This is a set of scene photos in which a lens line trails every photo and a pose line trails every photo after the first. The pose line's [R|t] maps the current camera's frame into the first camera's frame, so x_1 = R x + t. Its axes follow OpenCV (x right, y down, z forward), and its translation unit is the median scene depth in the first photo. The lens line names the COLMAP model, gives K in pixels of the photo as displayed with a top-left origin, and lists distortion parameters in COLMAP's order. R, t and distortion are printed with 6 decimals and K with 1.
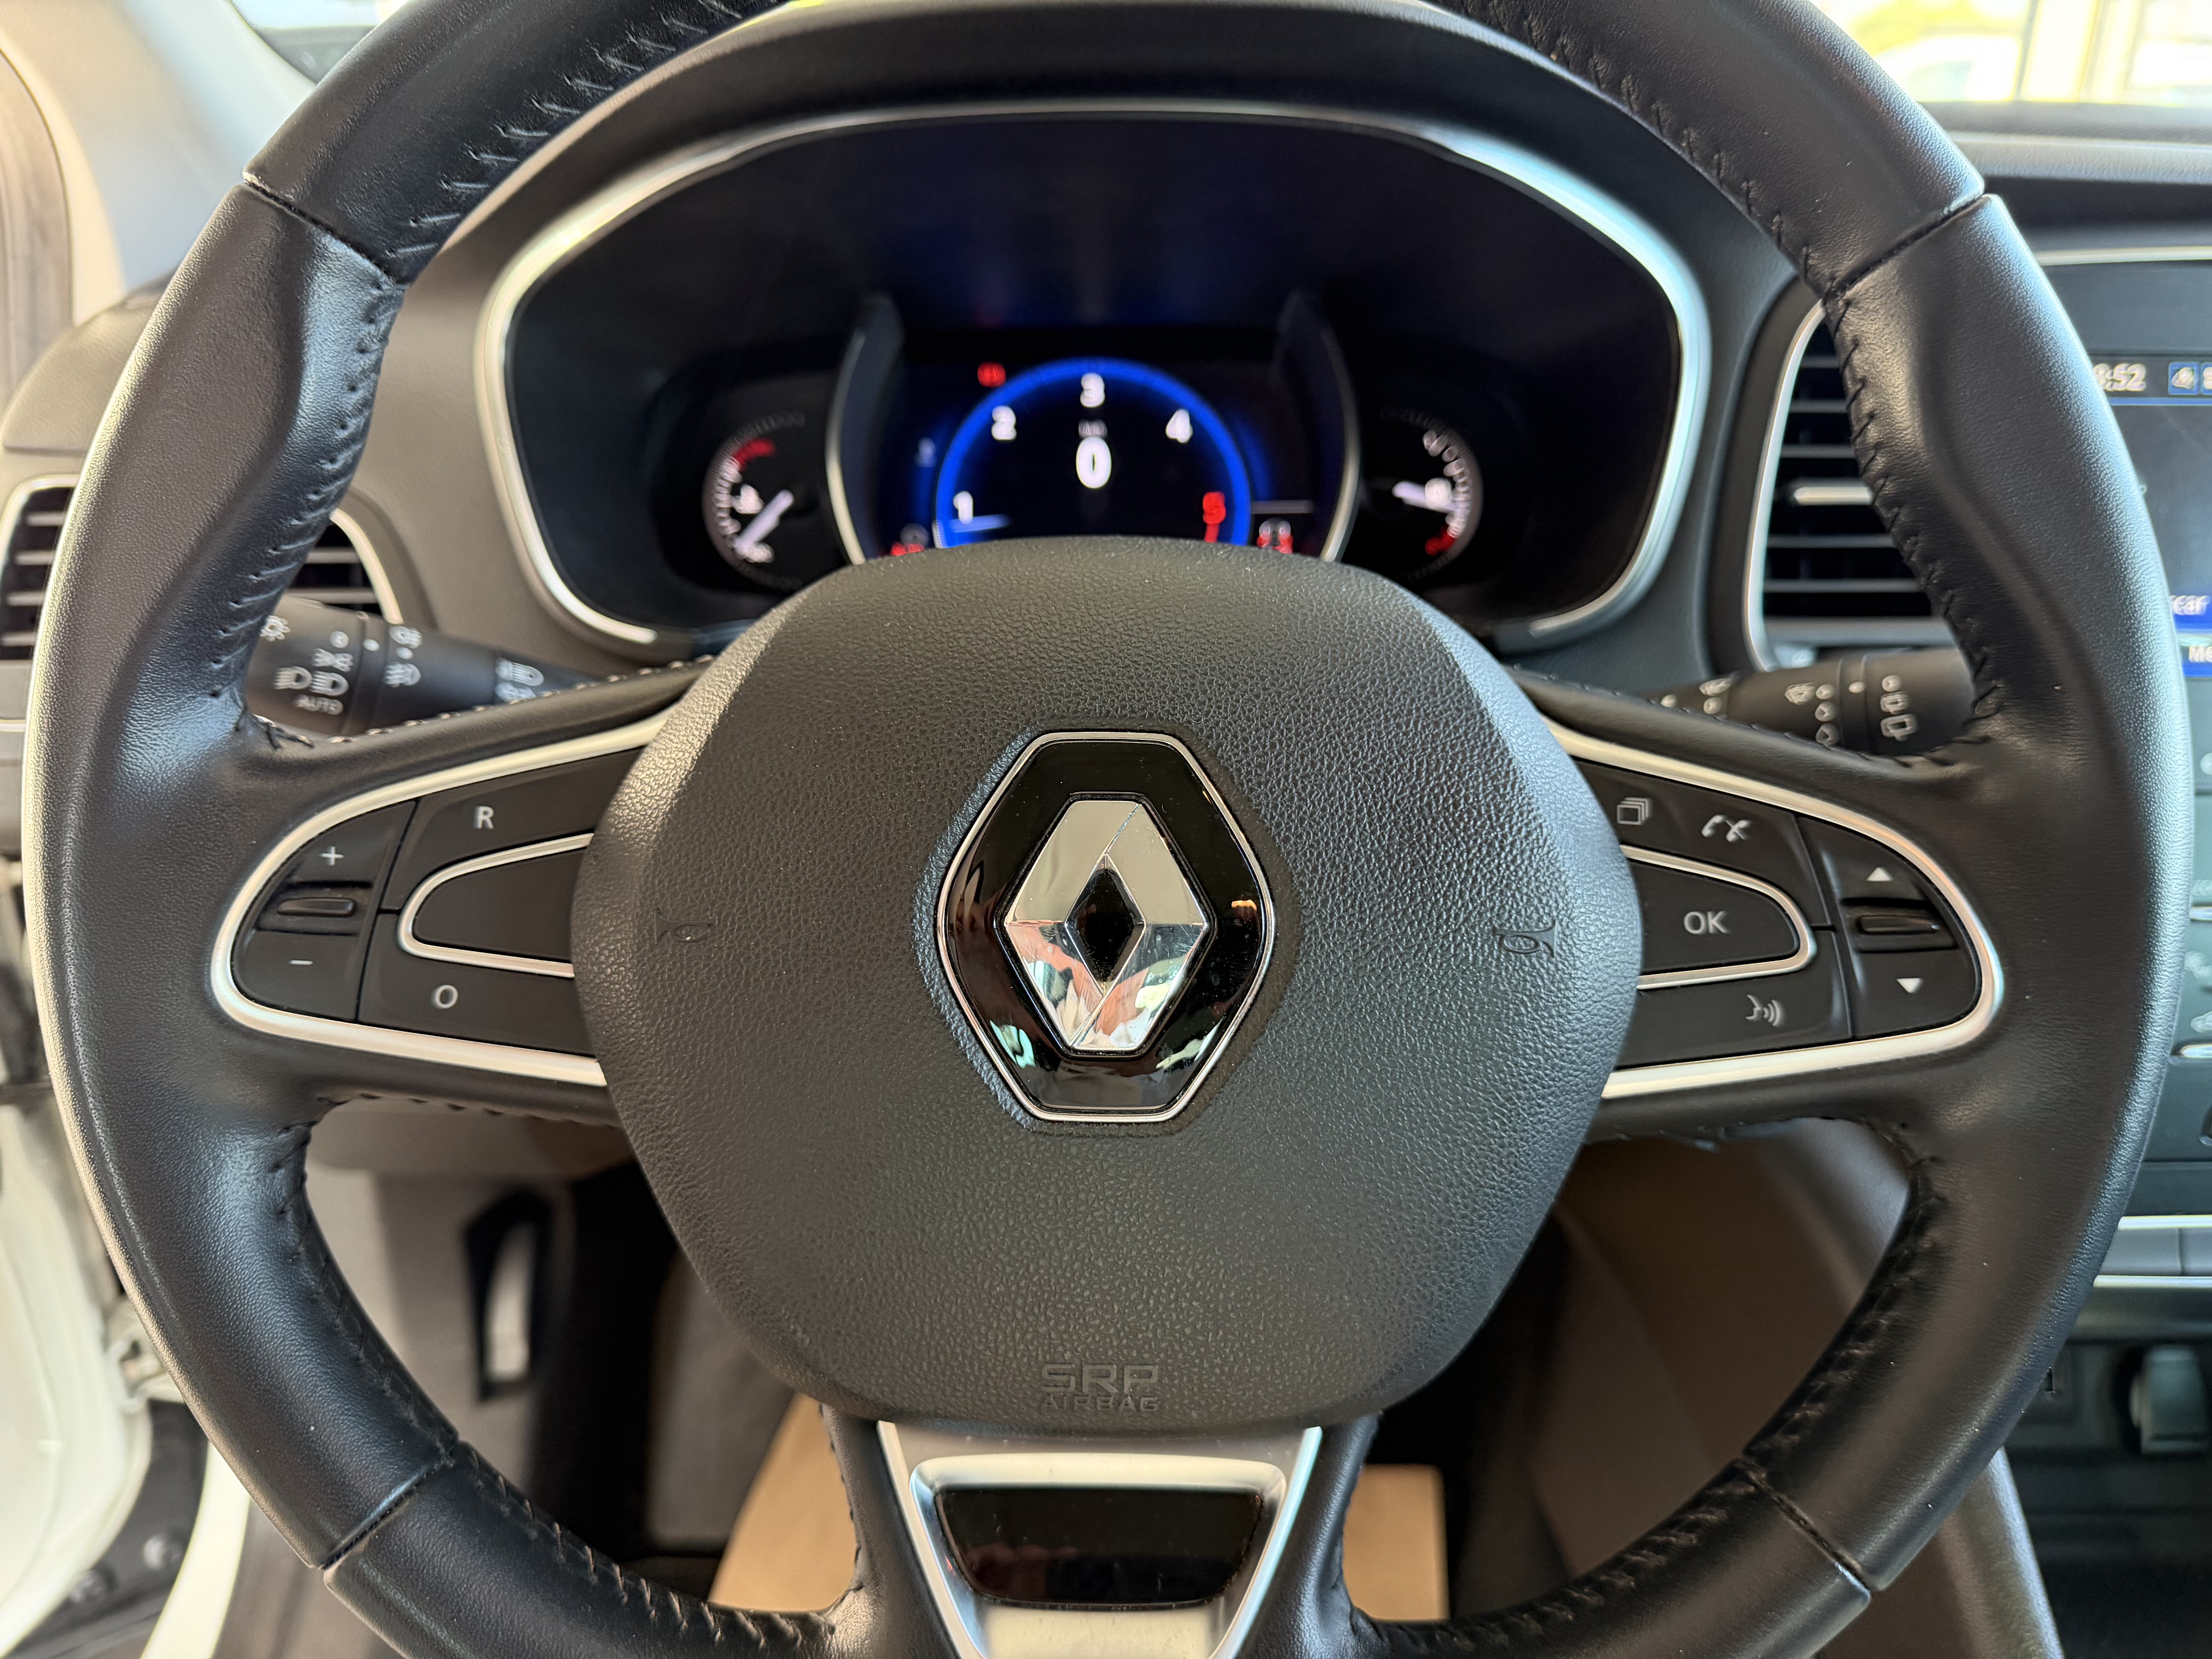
lens RADIAL K [[1544.1, 0, 1105.5], [0, 1544.1, 841.5], [0, 0, 1]] dist [0.040249, -0.035332]
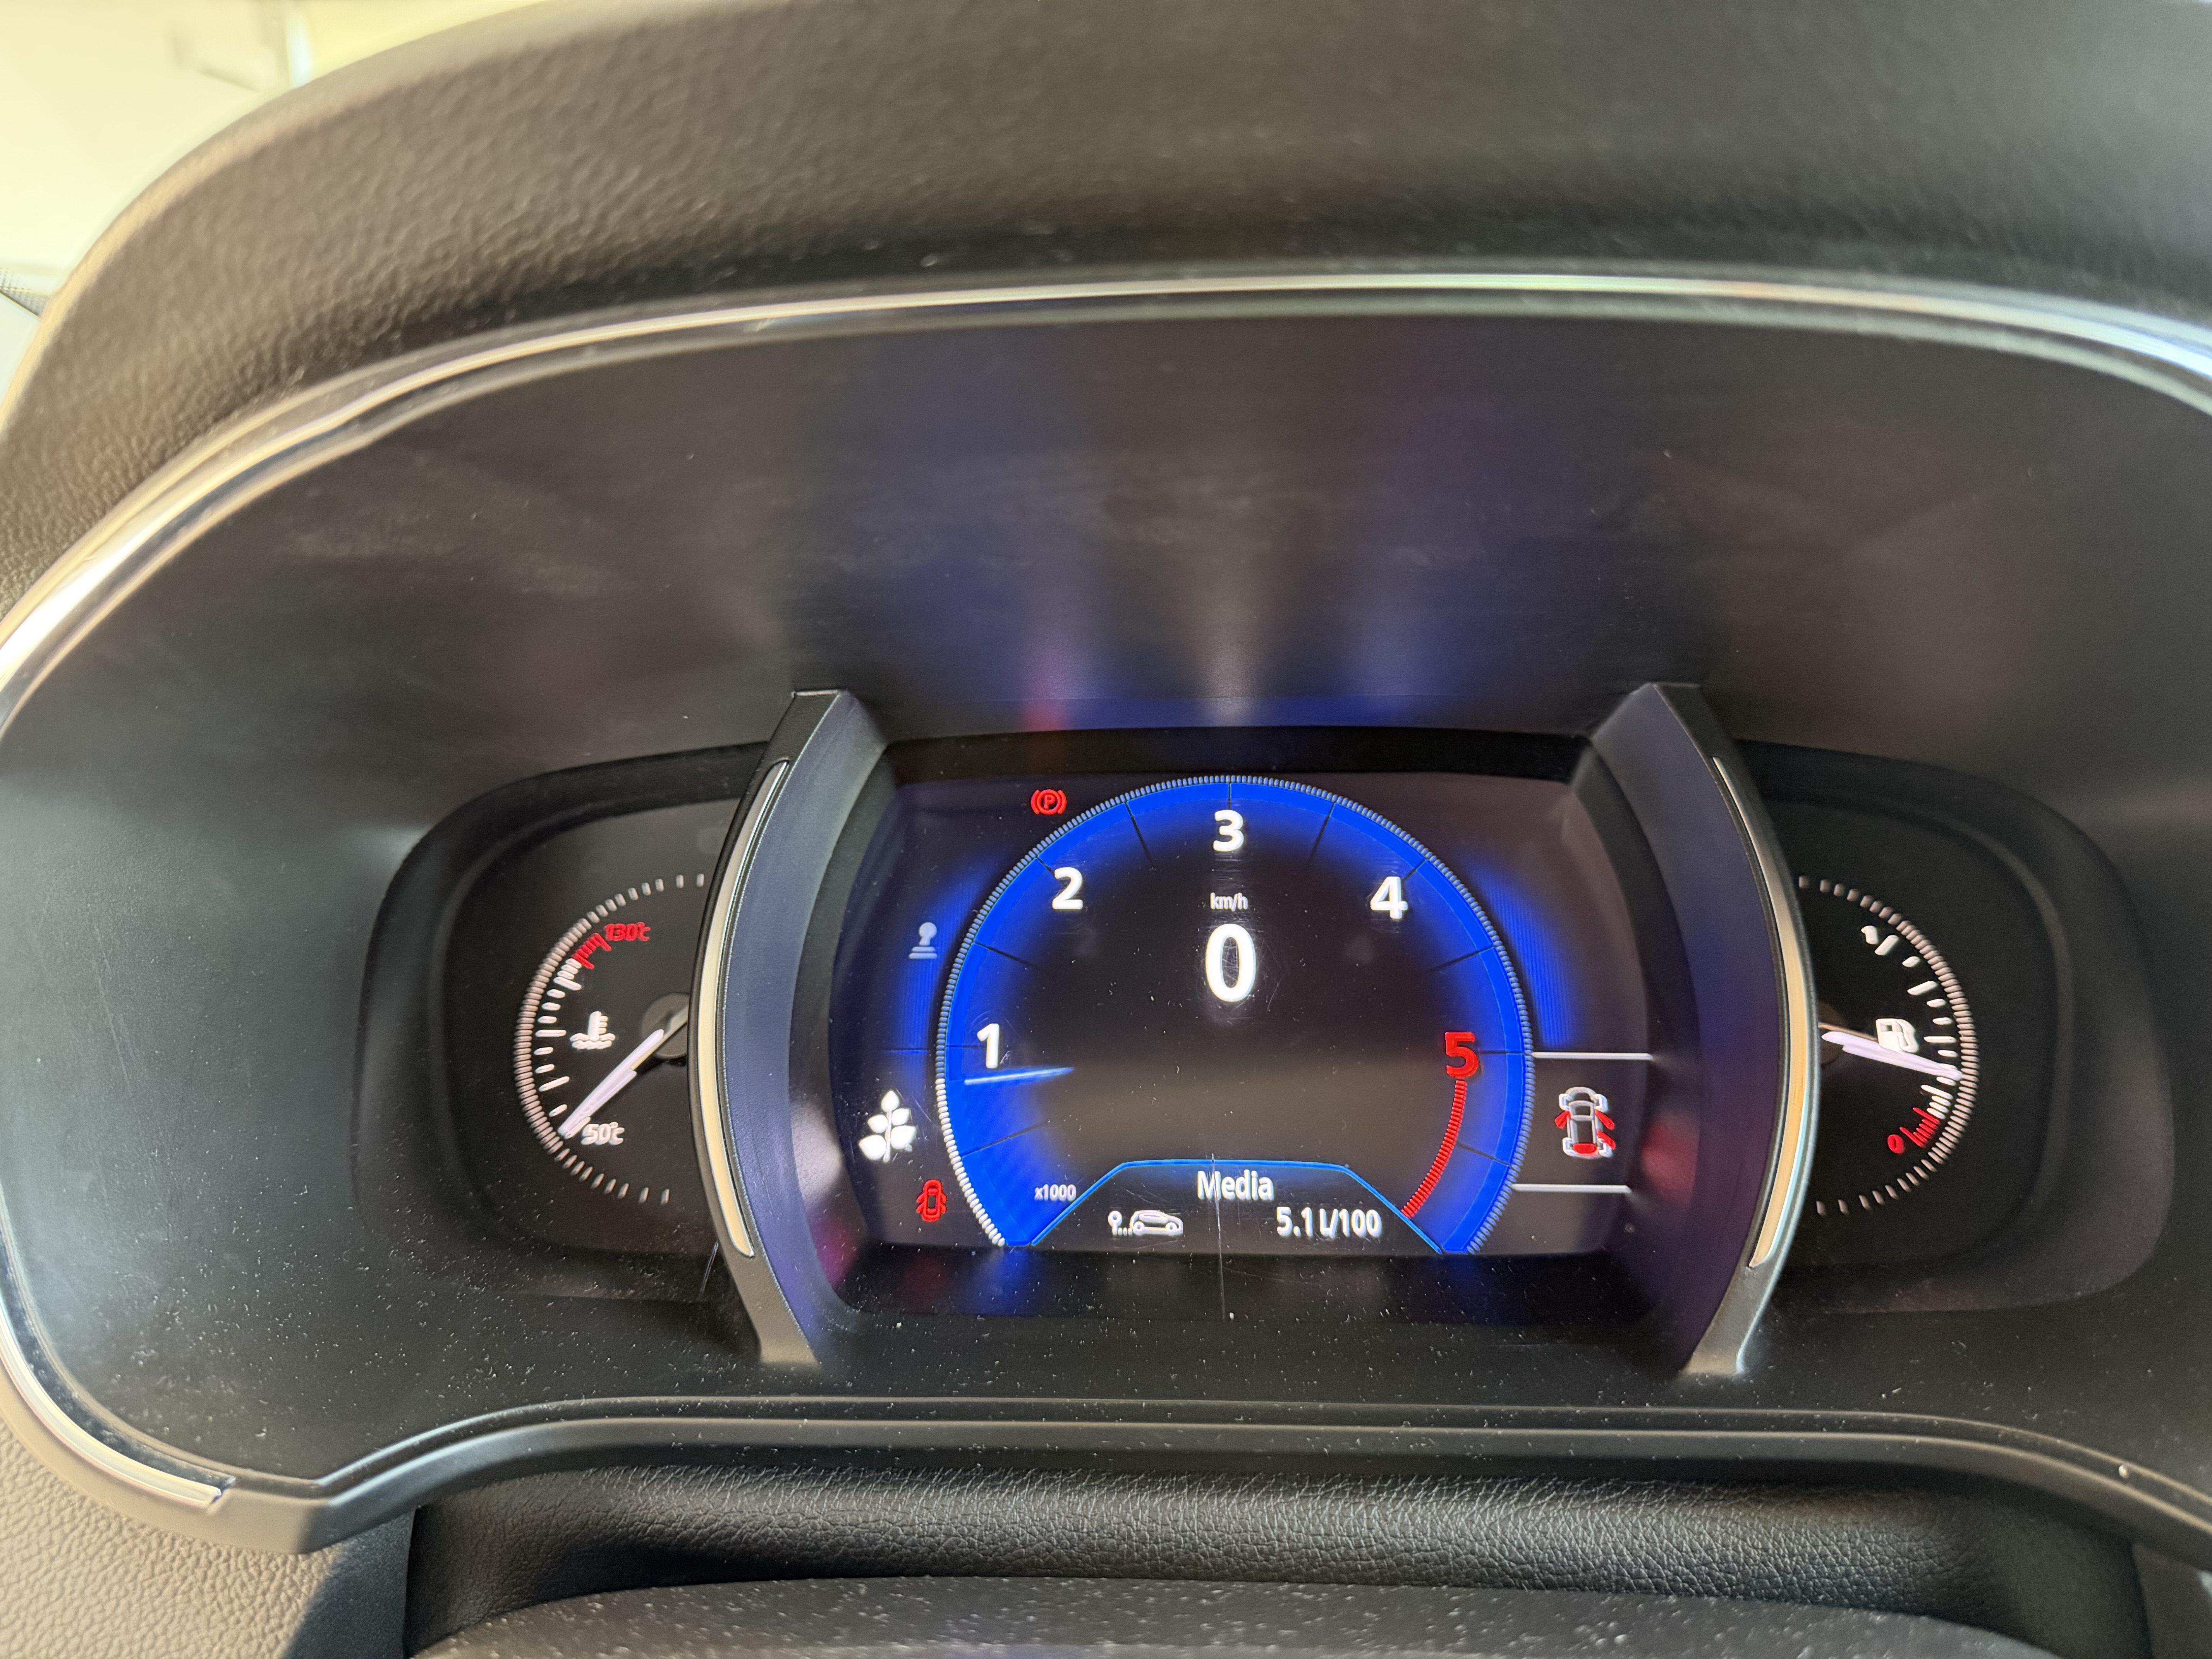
lens RADIAL K [[1544.1, 0, 1111.3], [0, 1544.1, 841.5], [0, 0, 1]] dist [0.040249, -0.035332]
pose [[0.997993, 0.011515, -0.062269, -0.017644], [-0.021709, 0.985952, -0.165611, -0.210858], [0.059487, 0.166630, 0.984223, 0.491945]]
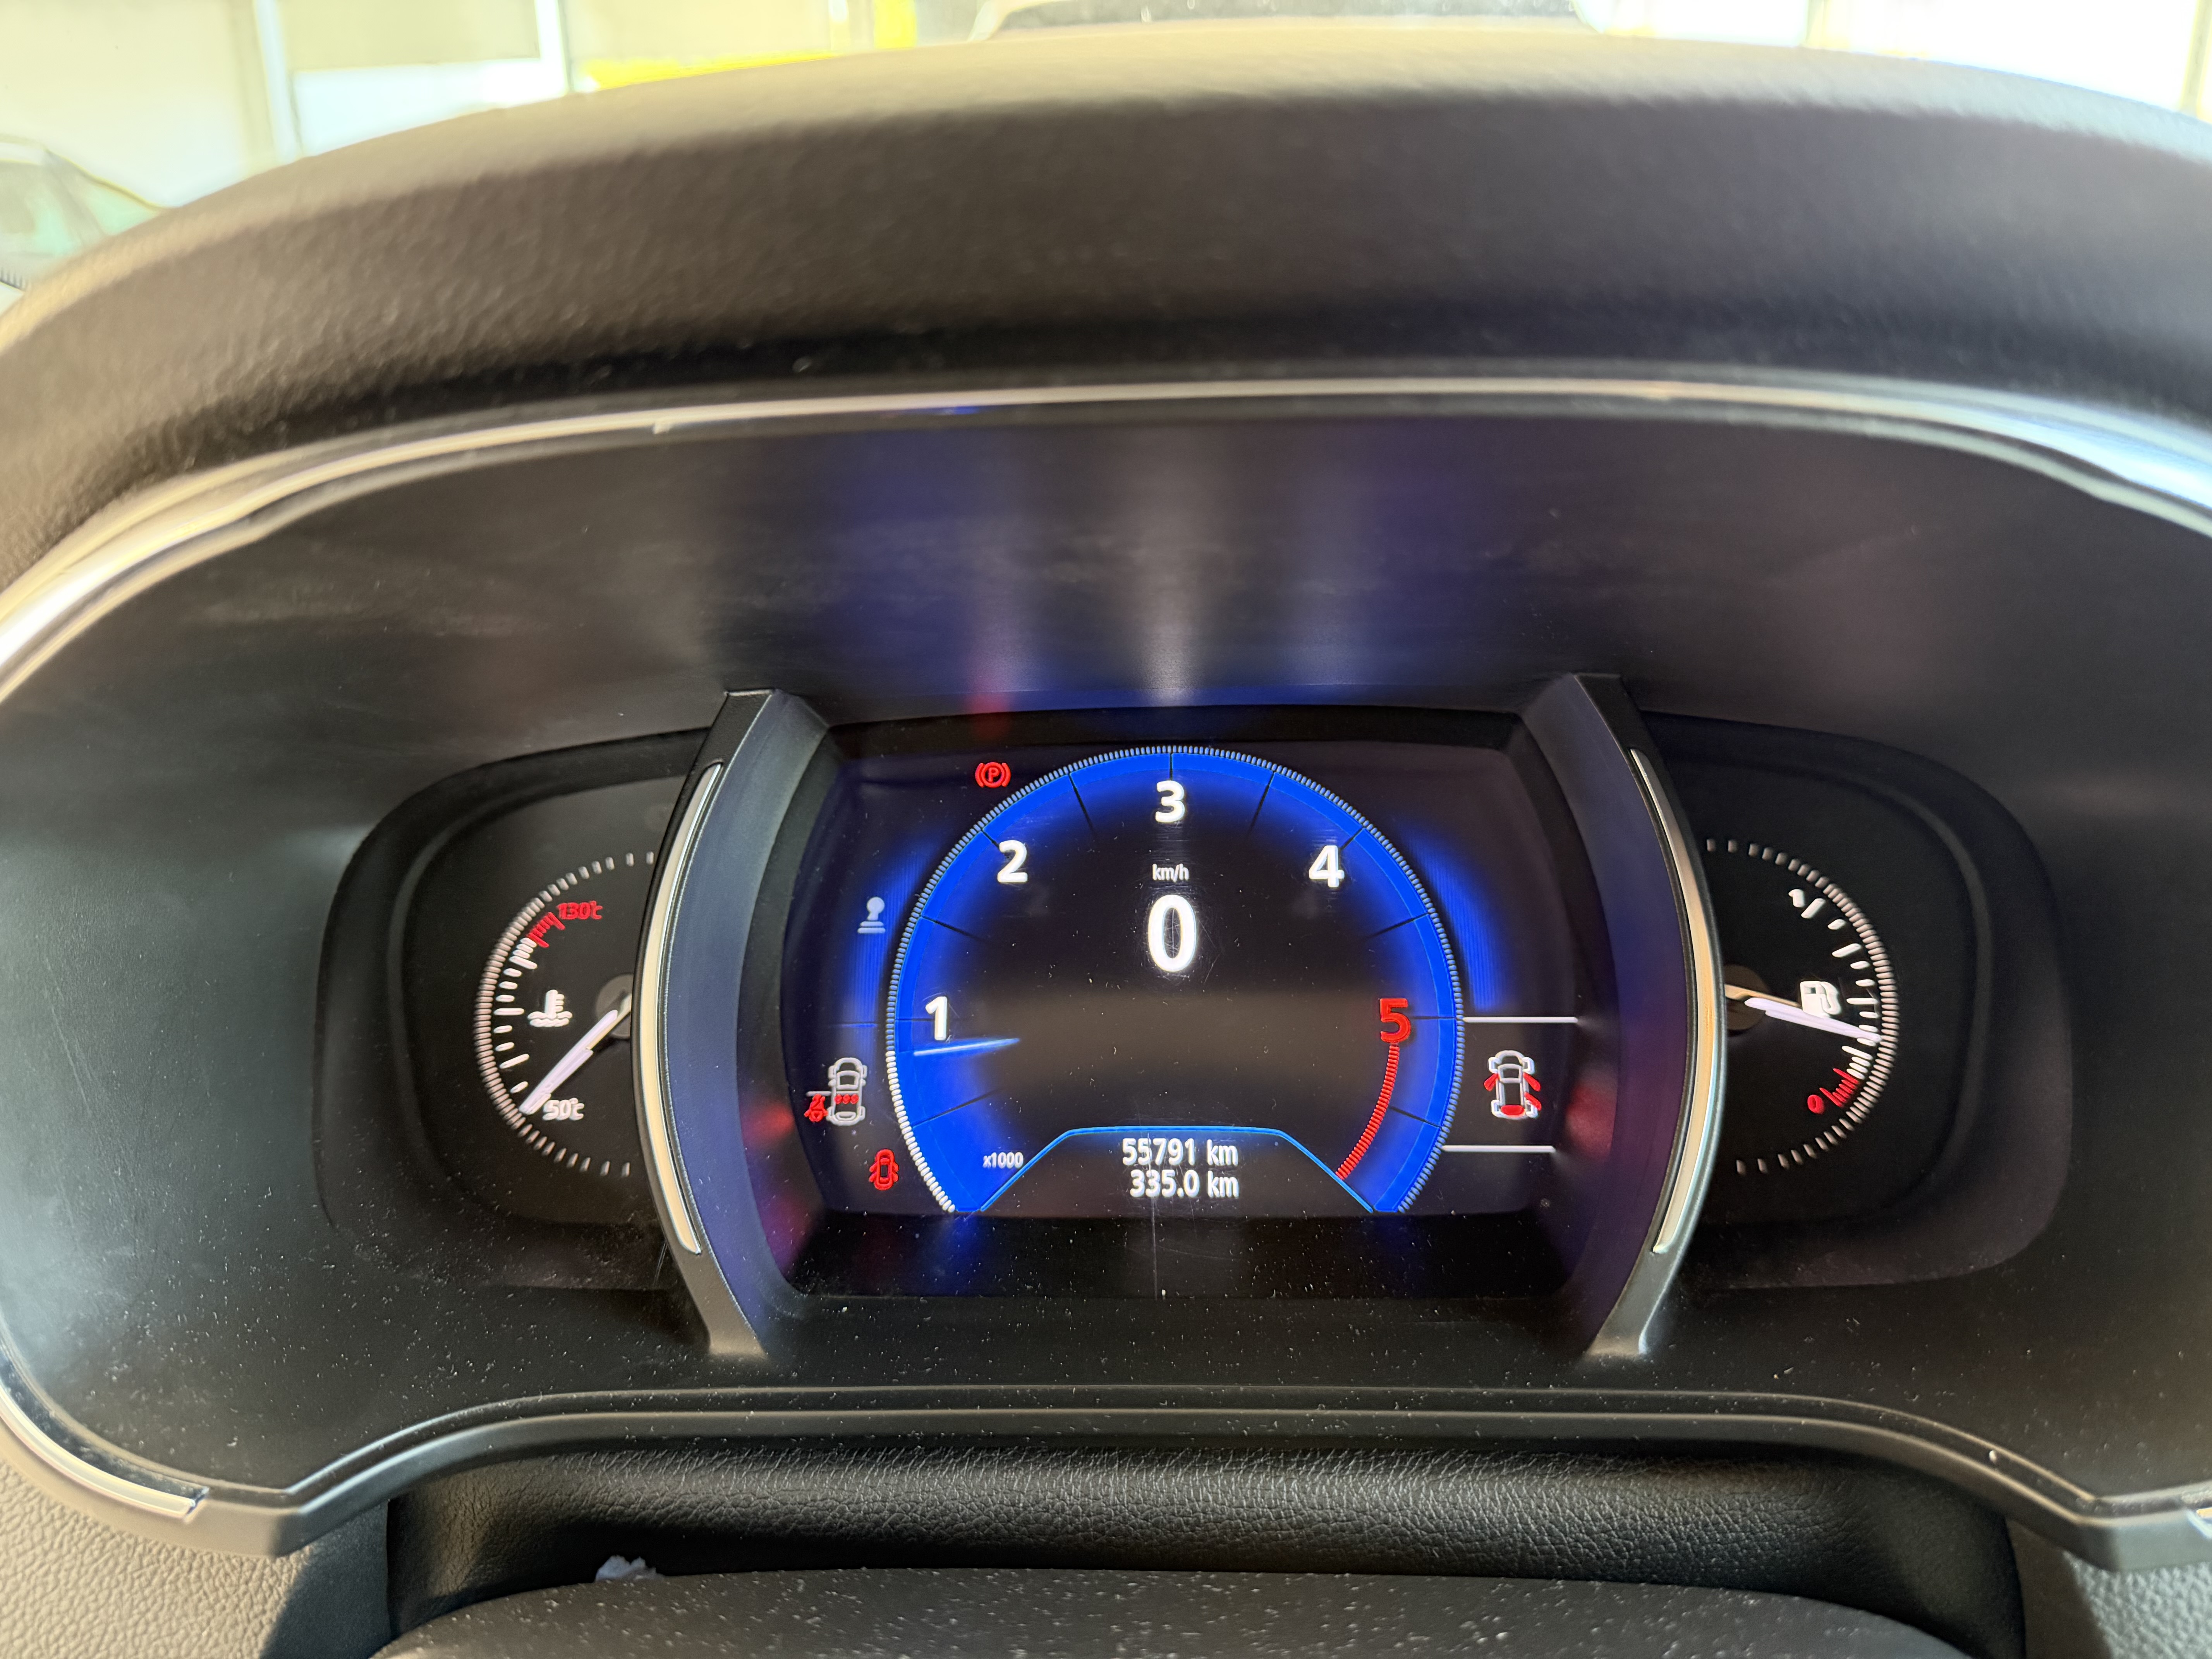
lens RADIAL K [[1544.1, 0, 1107.0], [0, 1544.1, 827.0], [0, 0, 1]] dist [0.040249, -0.035332]
pose [[0.997915, 0.000787, -0.064536, 0.004906], [-0.006064, 0.996646, -0.081607, -0.255182], [0.064256, 0.081828, 0.994573, 0.479315]]
